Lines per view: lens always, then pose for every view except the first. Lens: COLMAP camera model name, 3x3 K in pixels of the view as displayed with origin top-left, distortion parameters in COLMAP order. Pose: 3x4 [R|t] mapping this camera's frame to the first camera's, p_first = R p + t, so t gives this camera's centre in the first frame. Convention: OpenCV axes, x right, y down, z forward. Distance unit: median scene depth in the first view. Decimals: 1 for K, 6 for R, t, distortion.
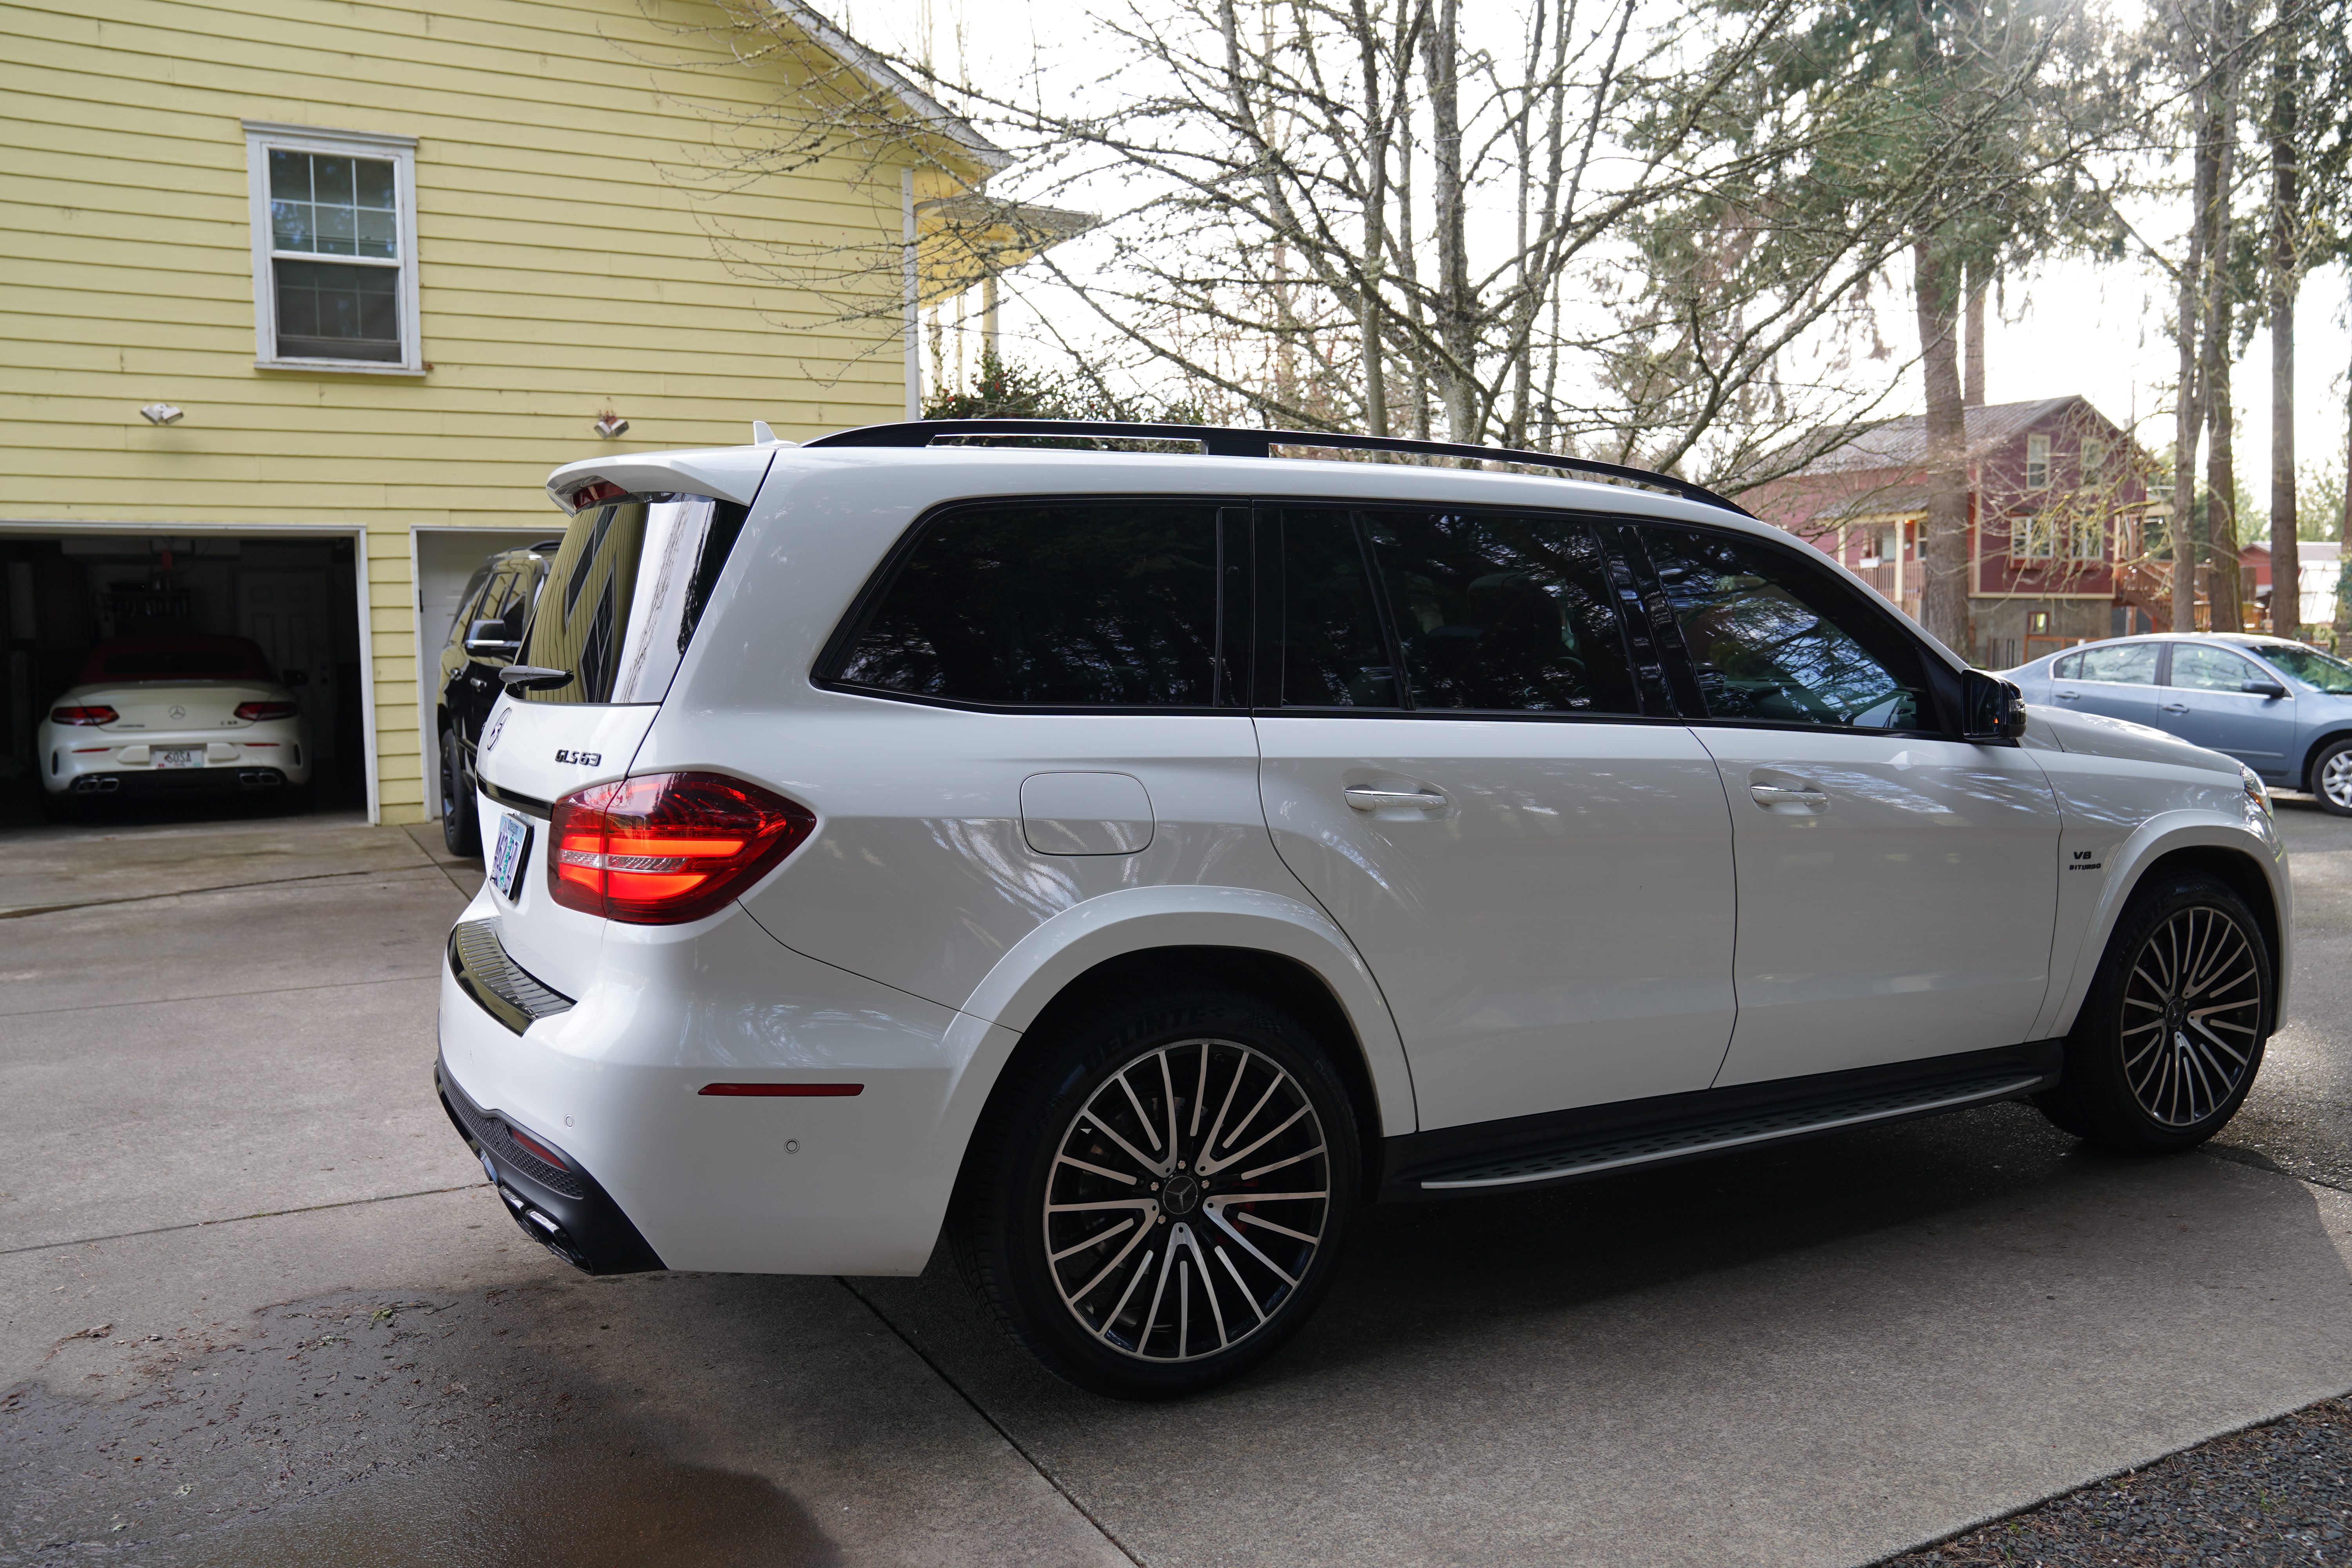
lens RADIAL K [[1833.7, 0, 1163.7], [0, 1833.7, 784.4], [0, 0, 1]] dist [-0.062403, 0.048880]
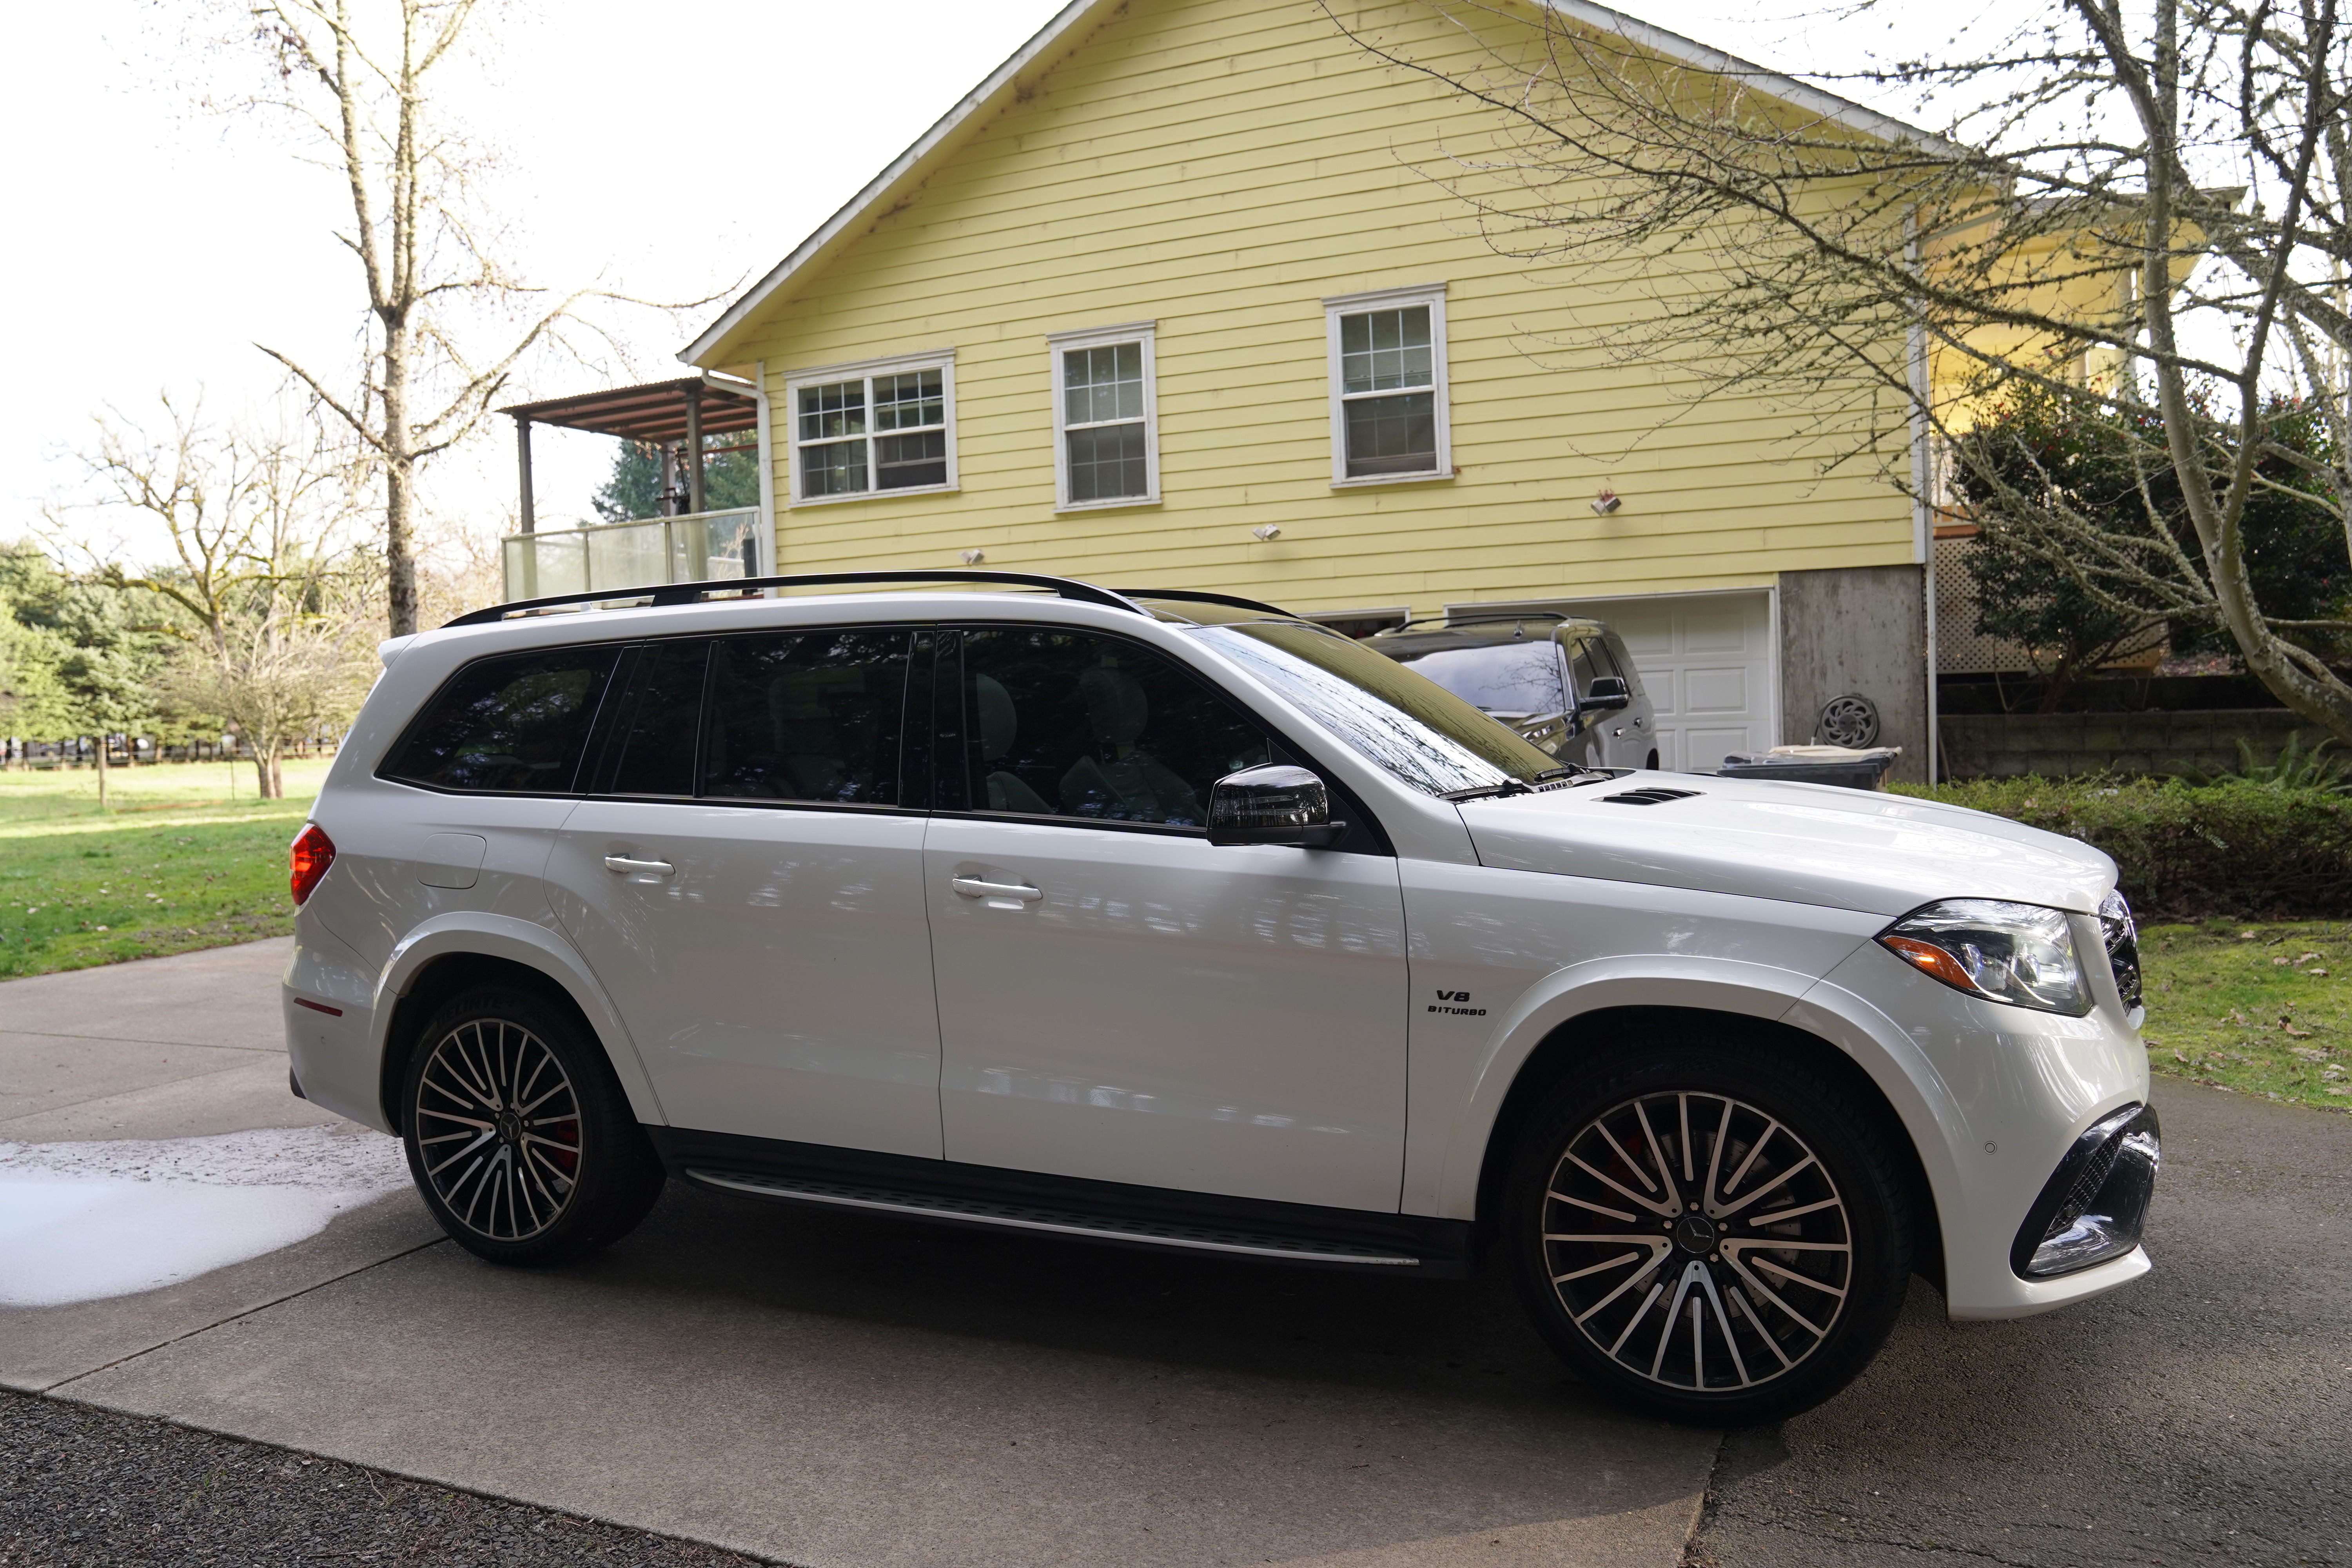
lens RADIAL K [[1761.2, 0, 1176.2], [0, 1761.2, 786.7], [0, 0, 1]] dist [-0.060601, 0.013456]
pose [[0.599919, 0.025501, -0.799655, 1.189713], [-0.037677, 0.999283, 0.003601, -0.058625], [0.799173, 0.027969, 0.600449, 0.486770]]
